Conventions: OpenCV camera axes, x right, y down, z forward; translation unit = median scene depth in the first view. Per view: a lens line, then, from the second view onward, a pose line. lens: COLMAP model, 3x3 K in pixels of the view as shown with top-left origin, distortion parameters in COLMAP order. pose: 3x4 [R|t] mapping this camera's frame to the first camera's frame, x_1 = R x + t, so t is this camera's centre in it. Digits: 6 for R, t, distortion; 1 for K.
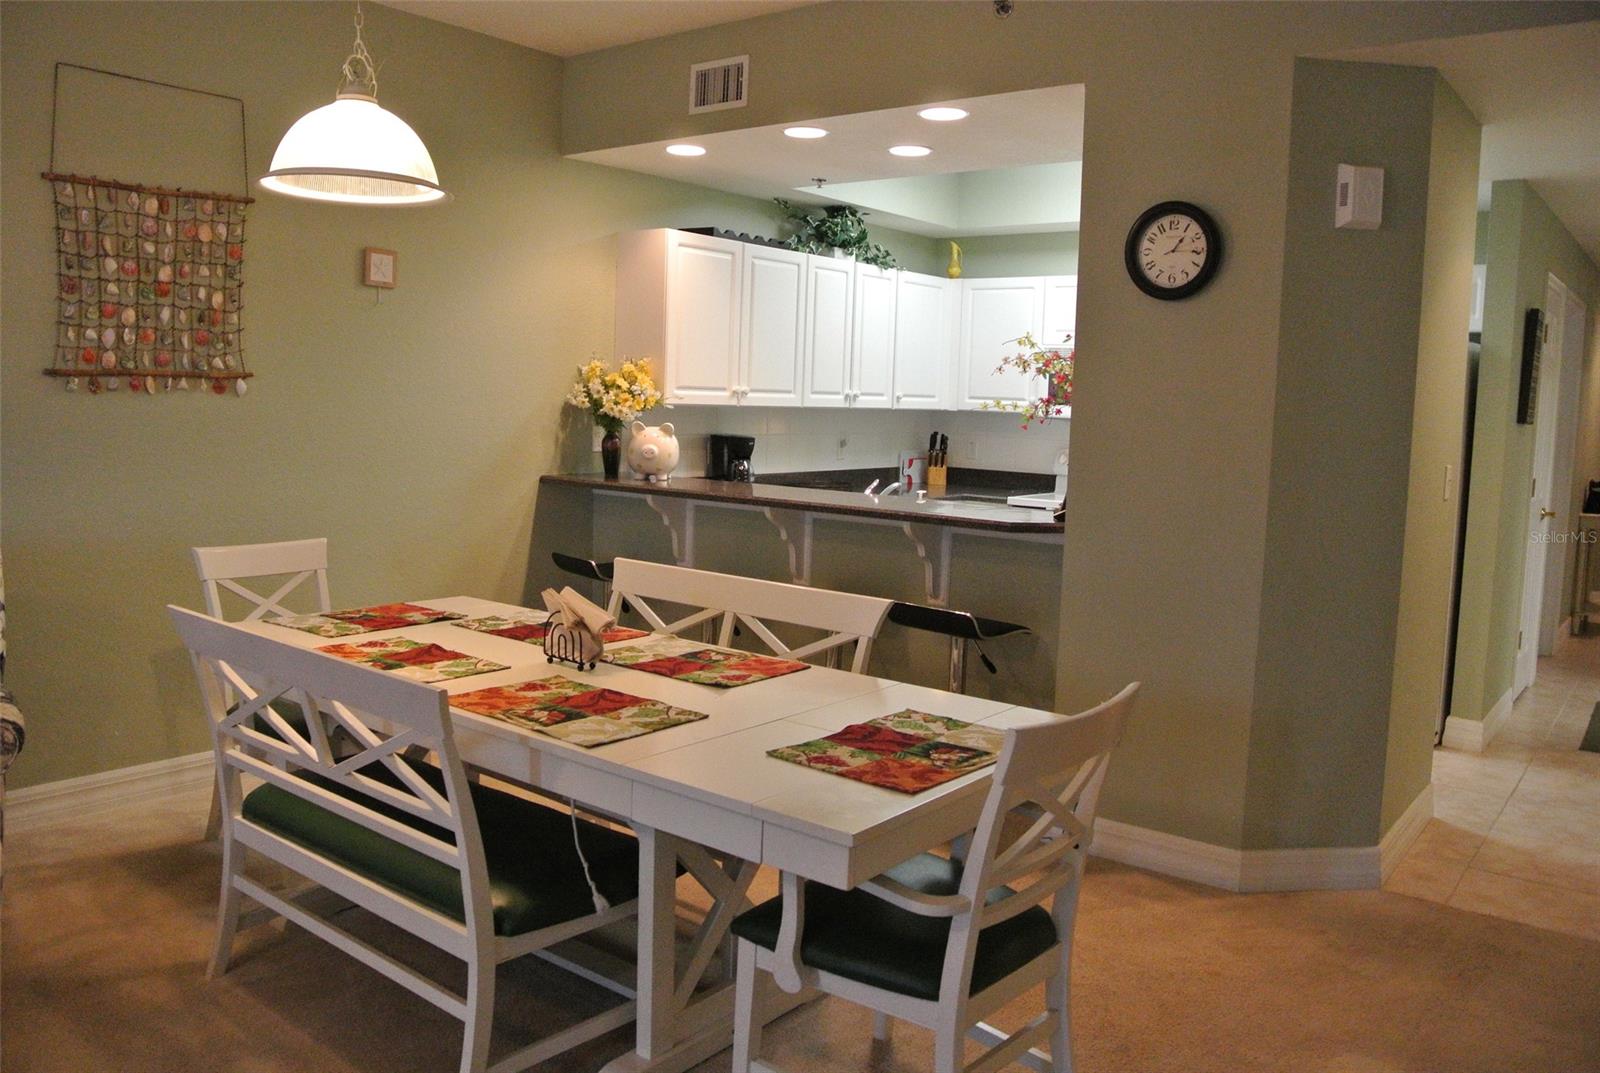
lens RADIAL K [[1230.3, 0, 790.2], [0, 1230.3, 512.5], [0, 0, 1]] dist [-0.087466, 0.034886]
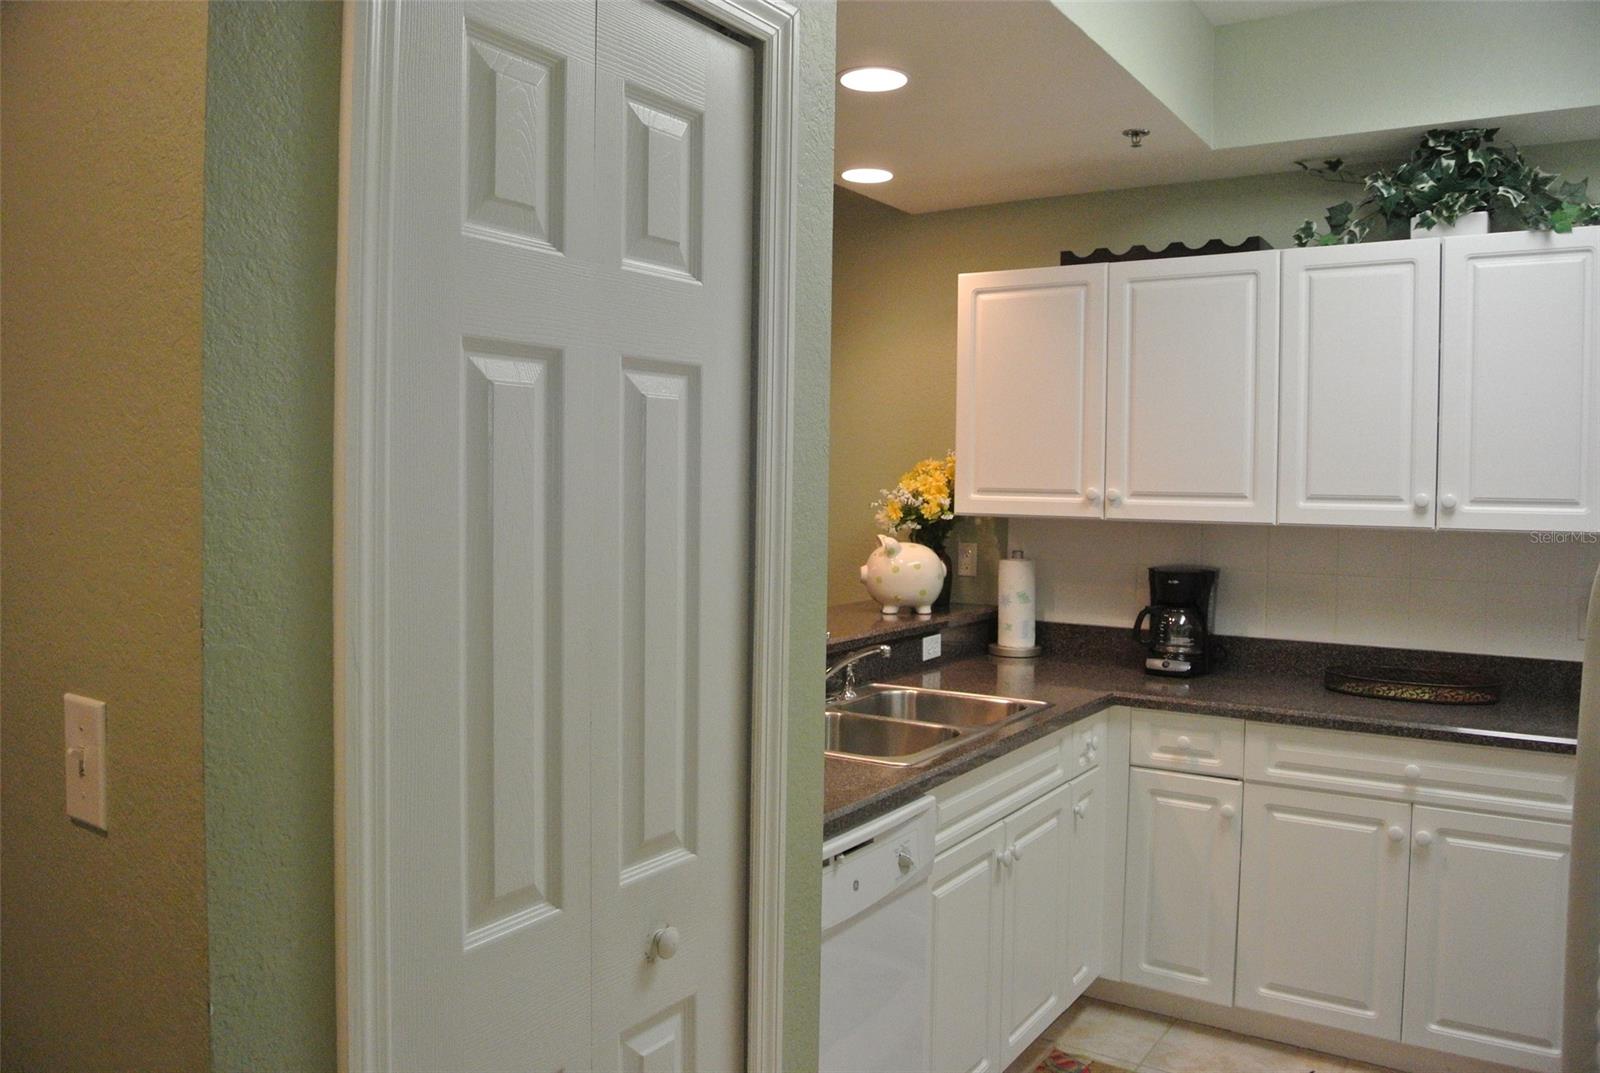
lens RADIAL K [[1230.3, 0, 792.4], [0, 1230.3, 500.1], [0, 0, 1]] dist [-0.087466, 0.034886]
pose [[0.085618, -0.010350, -0.996274, 0.635267], [-0.106128, 0.994162, -0.019449, -0.074406], [0.990659, 0.107398, 0.084020, 0.873672]]
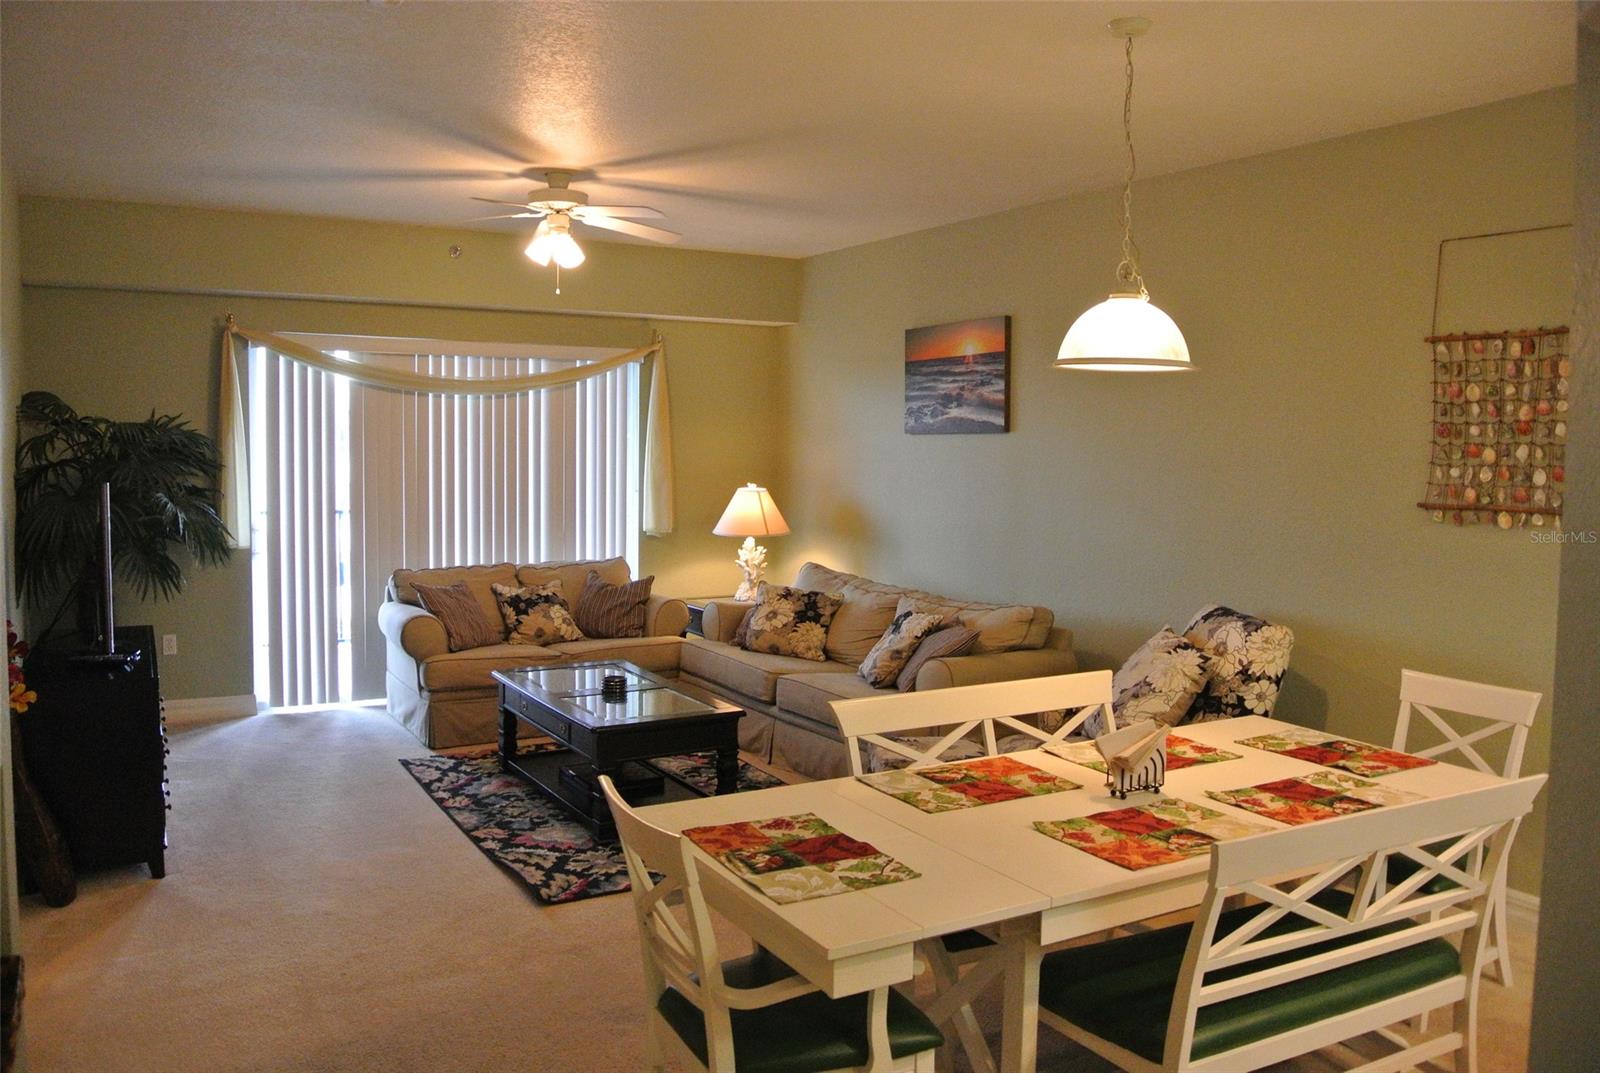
lens RADIAL K [[1230.3, 0, 781.0], [0, 1230.3, 522.0], [0, 0, 1]] dist [-0.087466, 0.034886]
pose [[-0.380205, 0.025623, -0.924547, 0.503180], [-0.111787, 0.991015, 0.073436, -0.083438], [0.918122, 0.131273, -0.373924, 0.612891]]
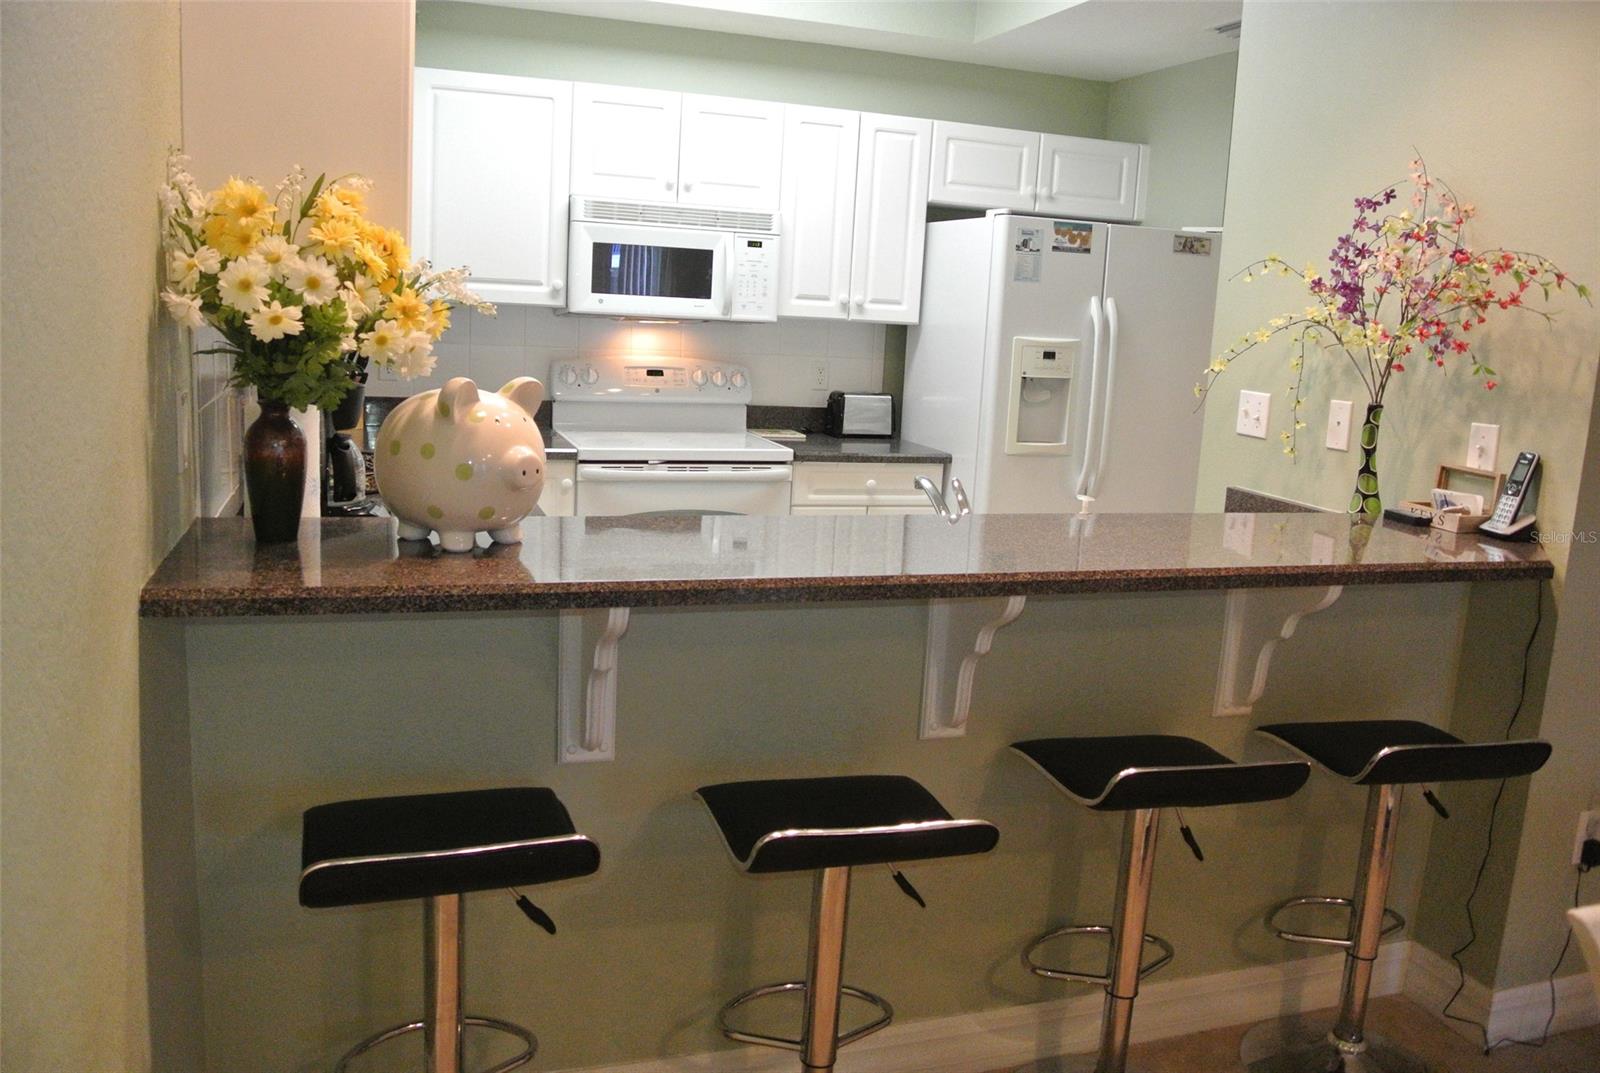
lens RADIAL K [[1230.3, 0, 792.6], [0, 1230.3, 518.8], [0, 0, 1]] dist [-0.087466, 0.034886]
pose [[0.549218, -0.146516, 0.822735, -0.344899], [0.042770, 0.988148, 0.147423, -0.080900], [-0.834584, -0.045779, 0.548975, 0.742445]]
